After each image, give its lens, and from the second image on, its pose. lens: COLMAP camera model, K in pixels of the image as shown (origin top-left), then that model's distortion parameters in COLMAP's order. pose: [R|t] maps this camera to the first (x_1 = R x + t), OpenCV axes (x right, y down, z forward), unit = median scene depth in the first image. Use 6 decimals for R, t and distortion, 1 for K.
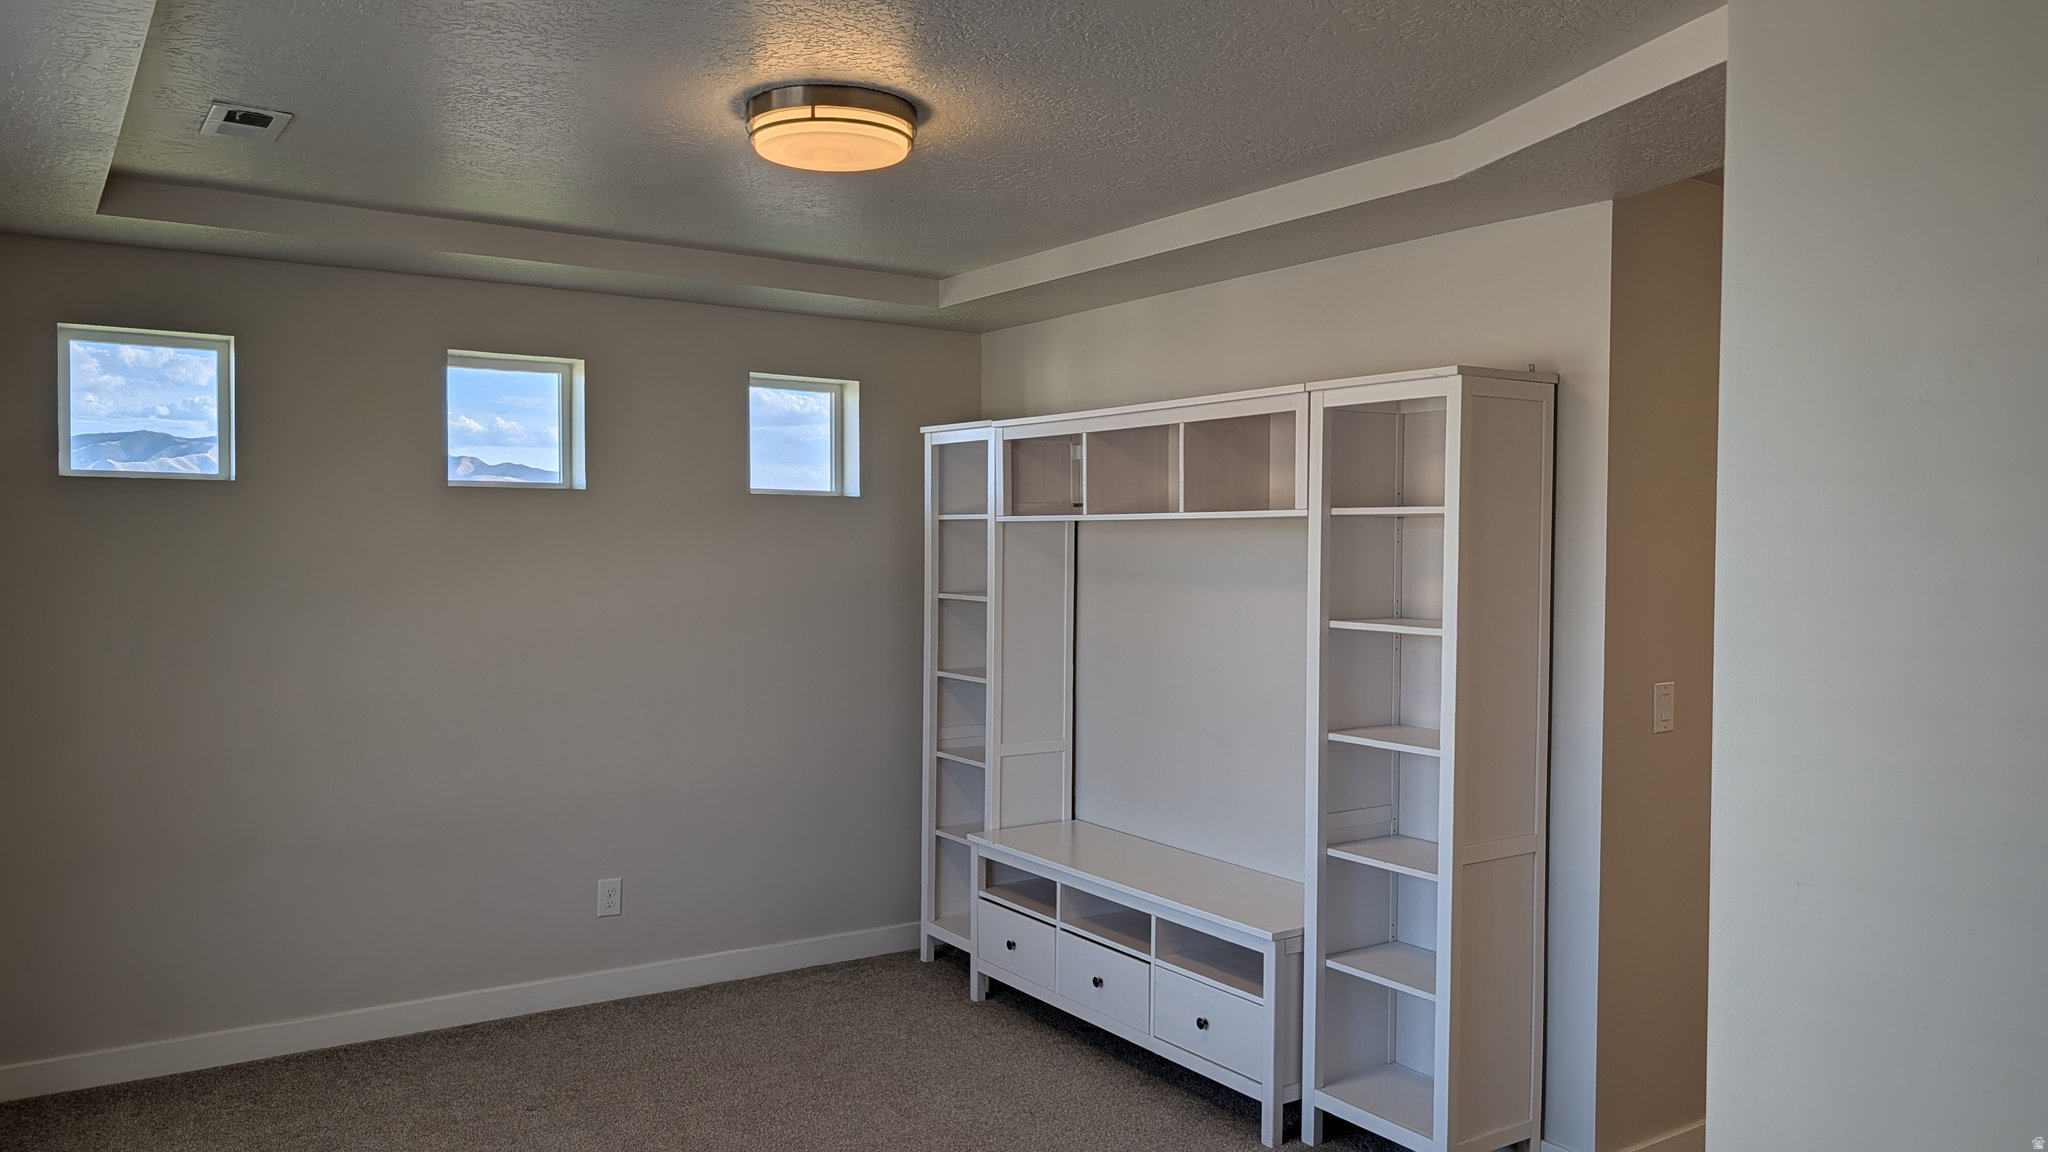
lens RADIAL K [[1507.6, 0, 1018.0], [0, 1507.6, 564.6], [0, 0, 1]] dist [0.005982, -0.005222]
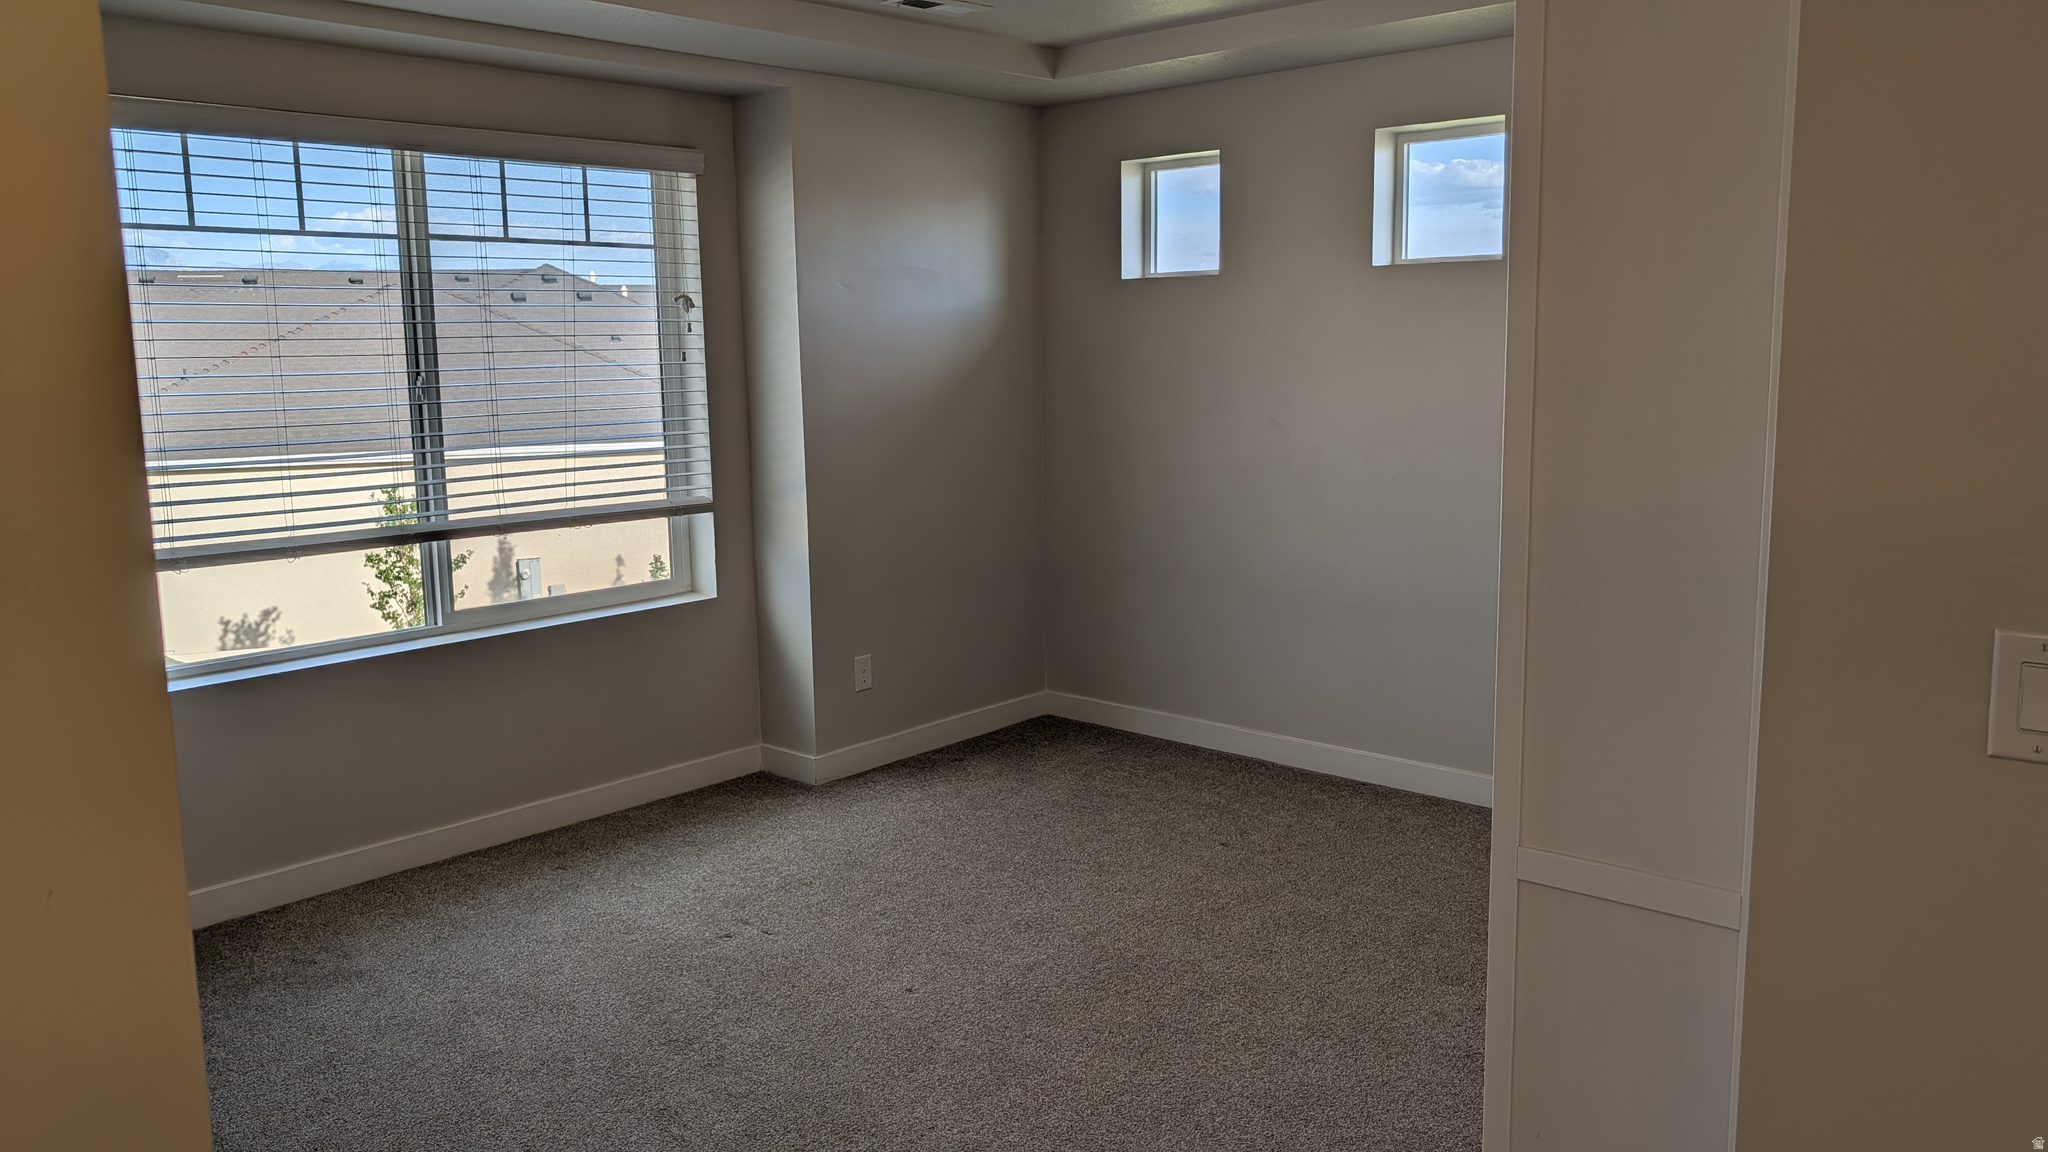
lens RADIAL K [[1507.6, 0, 1018.2], [0, 1507.6, 579.6], [0, 0, 1]] dist [0.005982, -0.005222]
pose [[0.233748, 0.151186, -0.960471, 0.637975], [0.002073, 0.987757, 0.155986, -0.003763], [0.972295, -0.038453, 0.230572, 0.572471]]
